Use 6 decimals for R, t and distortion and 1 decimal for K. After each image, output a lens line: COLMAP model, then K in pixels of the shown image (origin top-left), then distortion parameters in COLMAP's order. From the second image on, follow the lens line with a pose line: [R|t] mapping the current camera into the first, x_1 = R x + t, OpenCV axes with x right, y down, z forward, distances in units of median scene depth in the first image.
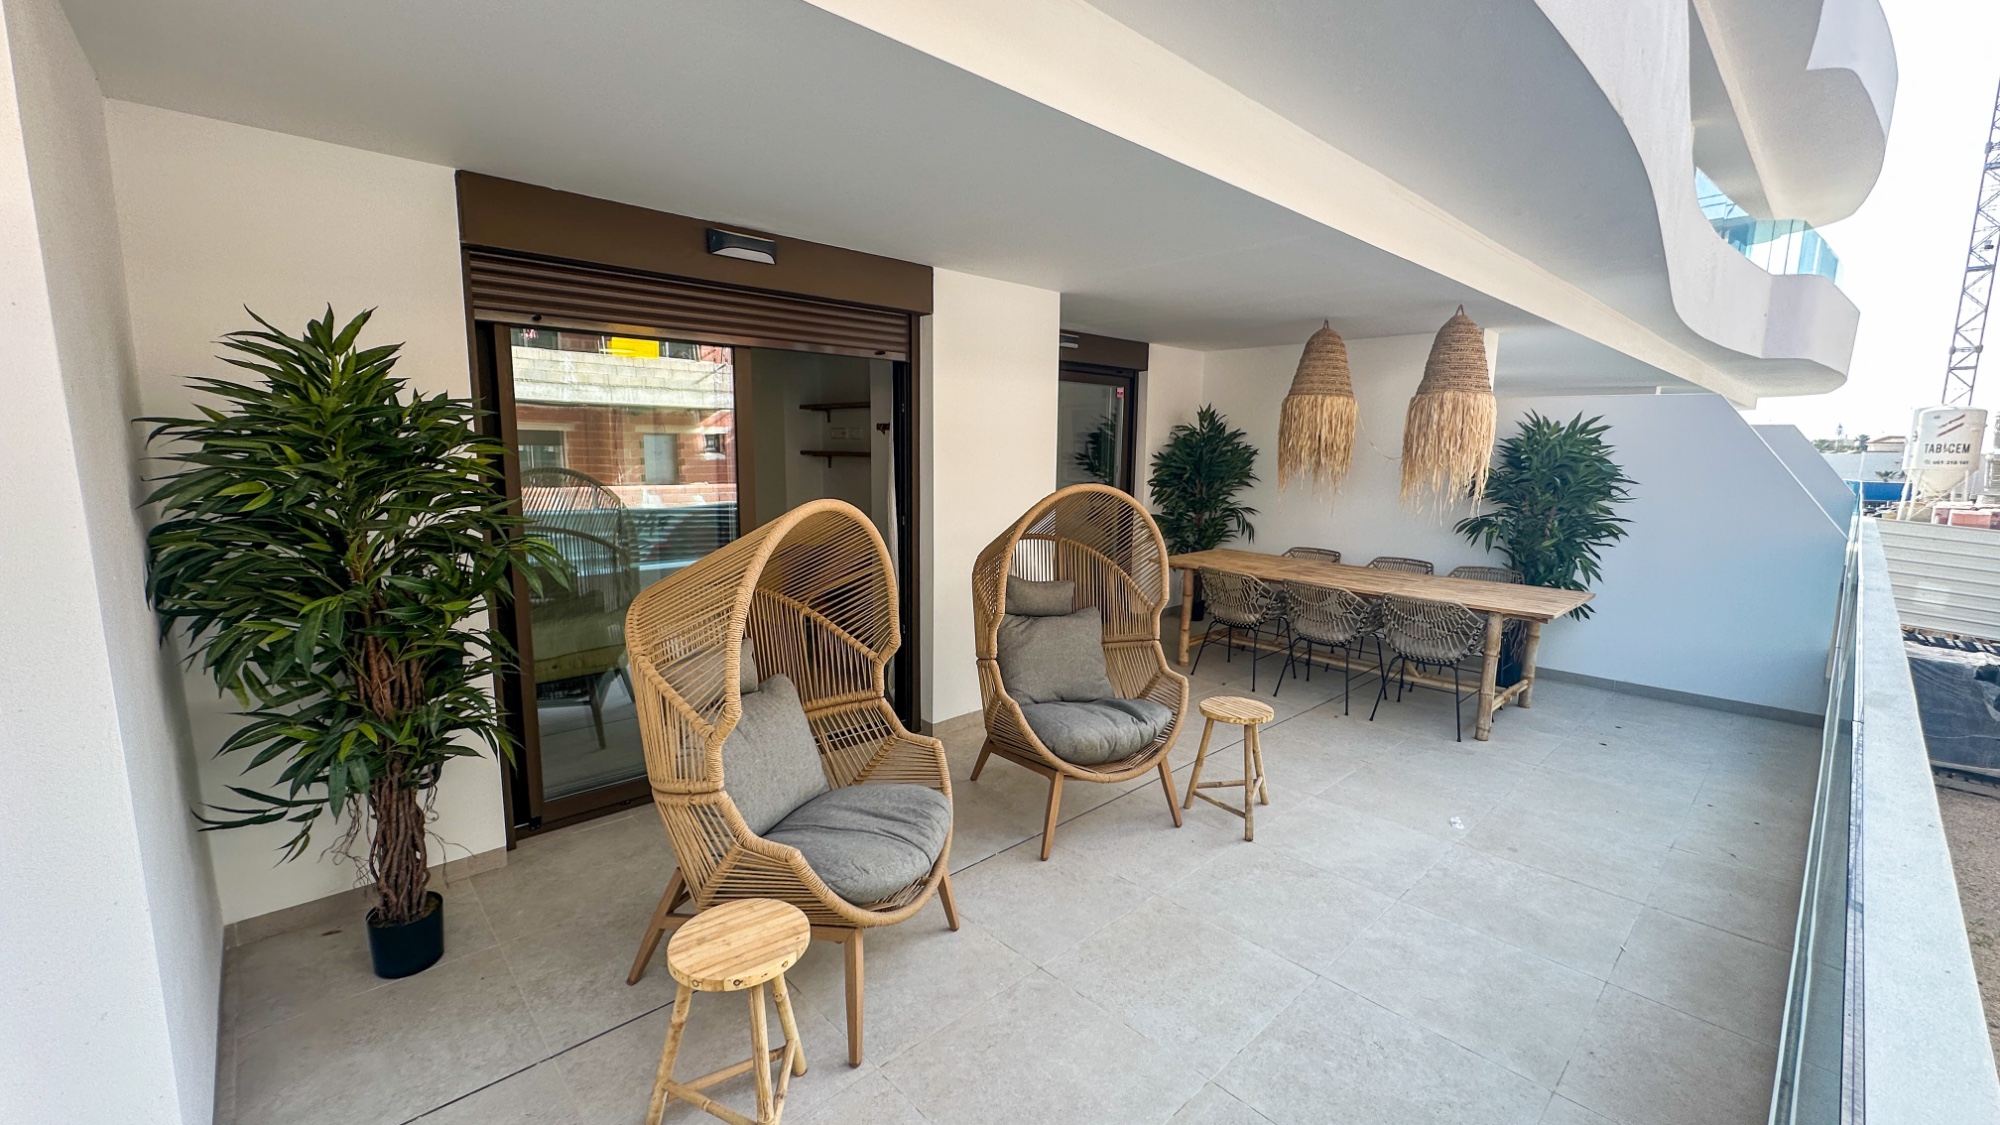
lens RADIAL K [[808.8, 0, 1008.9], [0, 808.8, 556.0], [0, 0, 1]] dist [-0.001028, -0.000083]
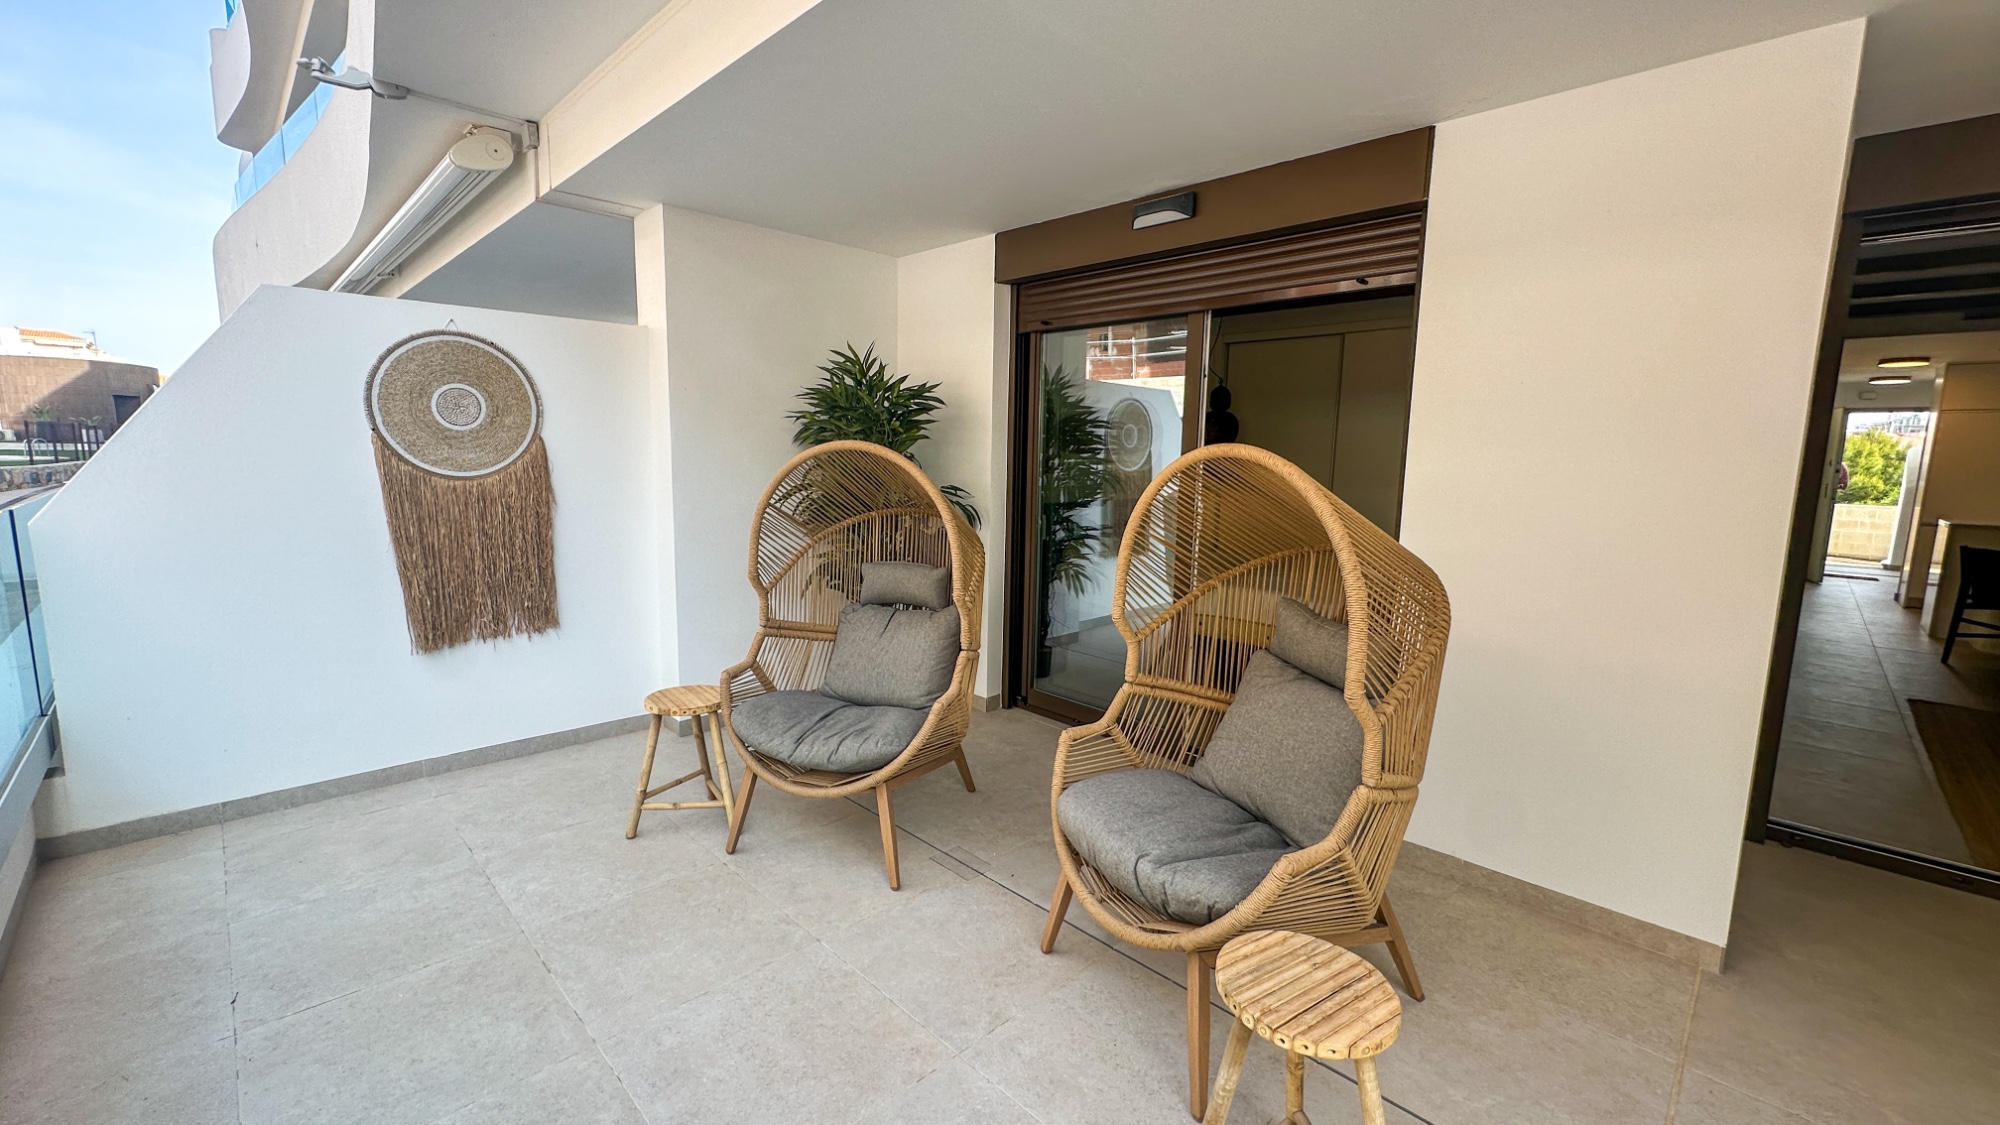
lens RADIAL K [[799.4, 0, 1000.0], [0, 799.4, 562.5], [0, 0, 1]] dist [0.001494, 0.000143]
pose [[0.021468, 0.125604, -0.991848, 0.722813], [-0.161622, 0.979464, 0.120537, -0.051815], [0.986619, 0.157717, 0.041327, 0.877038]]
